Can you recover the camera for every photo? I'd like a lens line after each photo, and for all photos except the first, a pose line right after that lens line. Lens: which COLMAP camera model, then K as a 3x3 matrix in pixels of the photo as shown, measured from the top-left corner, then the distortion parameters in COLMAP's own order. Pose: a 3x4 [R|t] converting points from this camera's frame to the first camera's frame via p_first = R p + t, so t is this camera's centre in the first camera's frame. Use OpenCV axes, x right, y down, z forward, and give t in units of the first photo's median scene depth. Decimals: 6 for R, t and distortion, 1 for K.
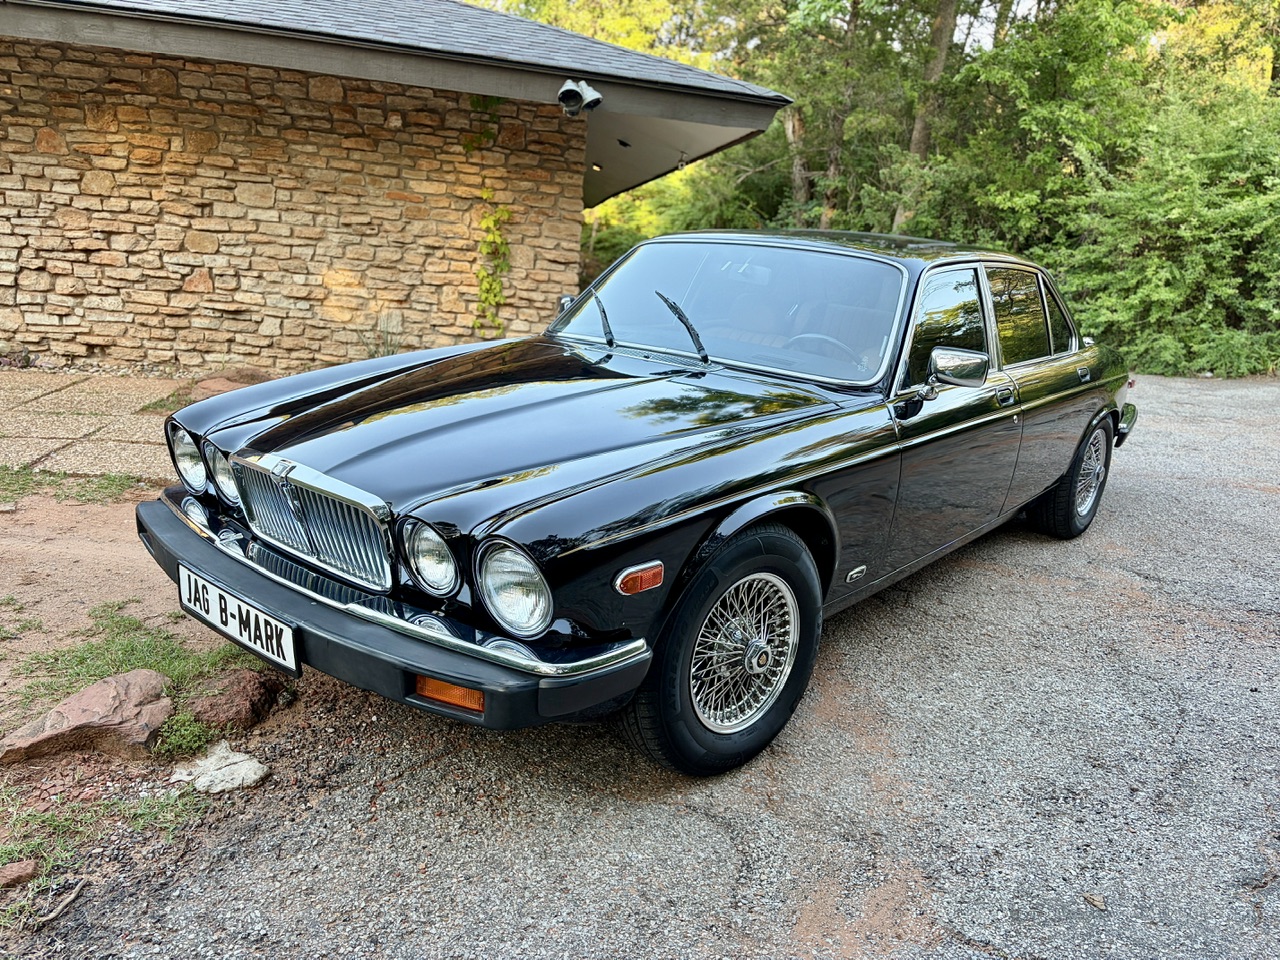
lens RADIAL K [[962.3, 0, 650.5], [0, 962.3, 482.6], [0, 0, 1]] dist [0.043548, -0.046536]
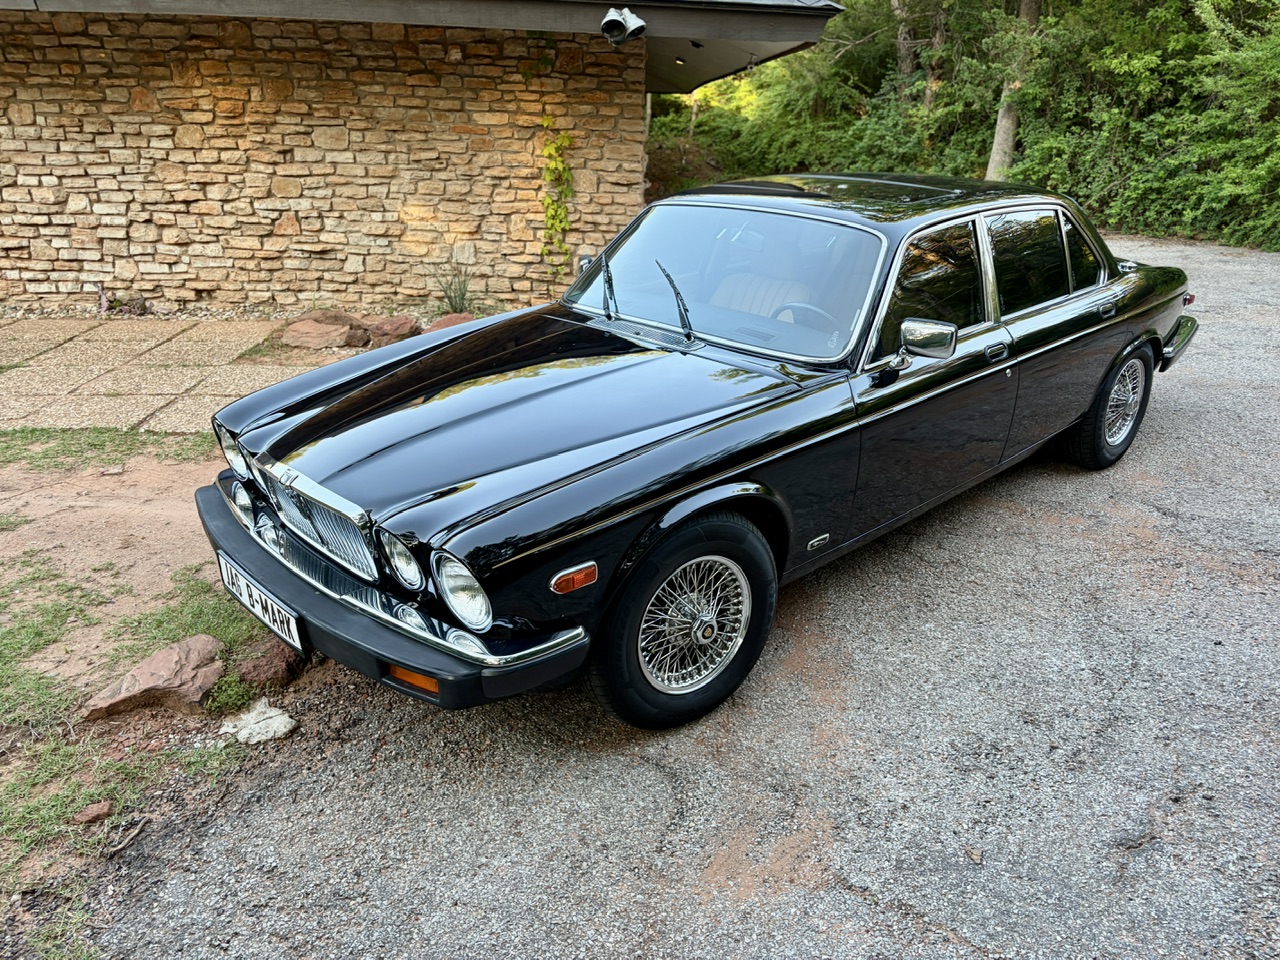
lens RADIAL K [[962.3, 0, 652.4], [0, 962.3, 477.0], [0, 0, 1]] dist [0.043548, -0.046536]
pose [[0.991469, -0.017303, -0.129189, 0.148081], [0.032527, 0.992637, 0.116681, -0.096850], [0.126219, -0.119888, 0.984731, -0.072584]]
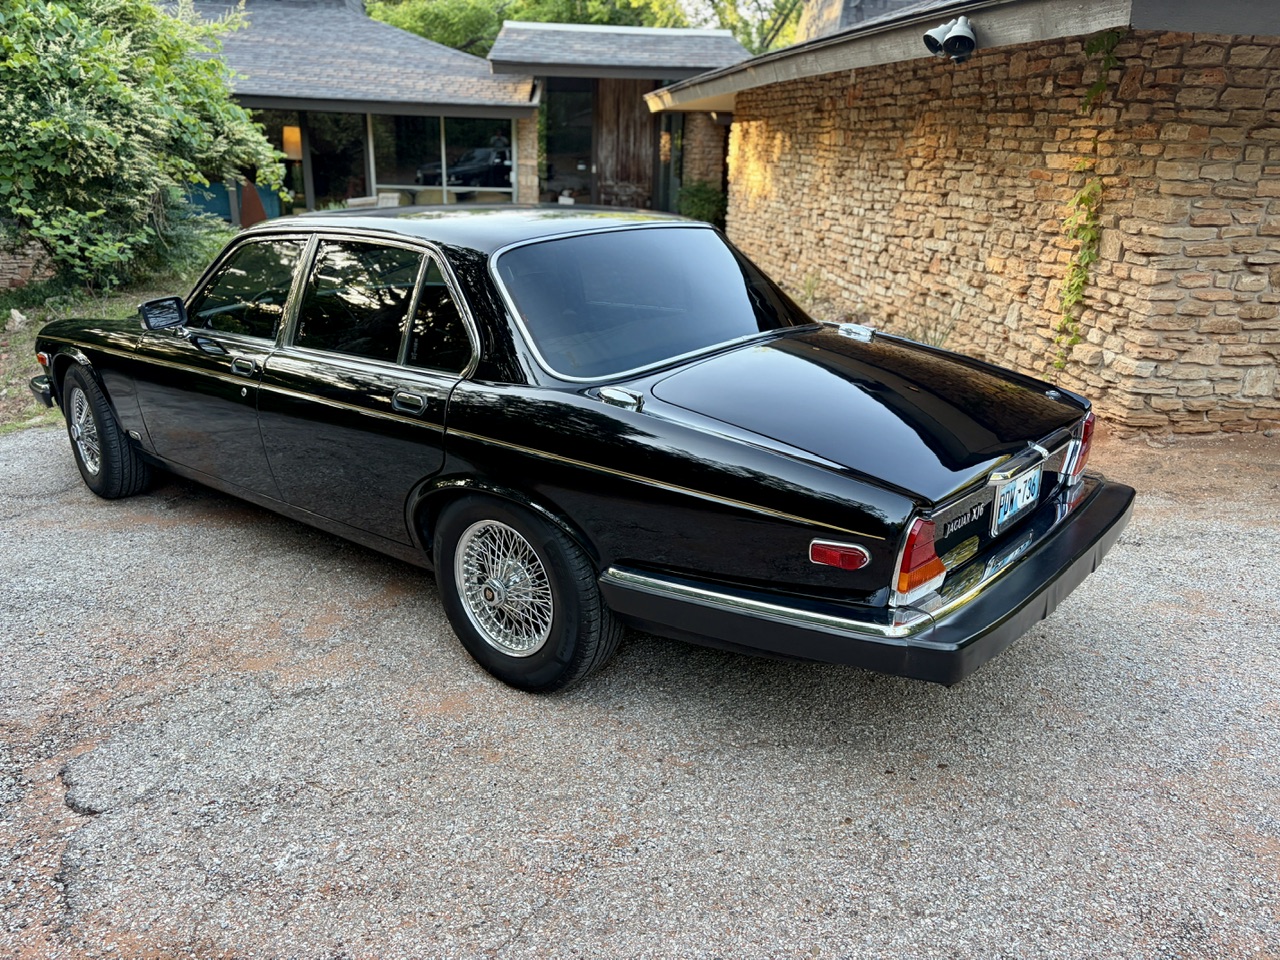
lens RADIAL K [[962.3, 0, 640.6], [0, 962.3, 486.3], [0, 0, 1]] dist [0.043548, -0.046536]
pose [[-0.030258, 0.253088, -0.966970, 1.527033], [-0.251721, 0.934304, 0.252415, -0.369687], [0.967327, 0.251044, 0.035438, 1.566198]]
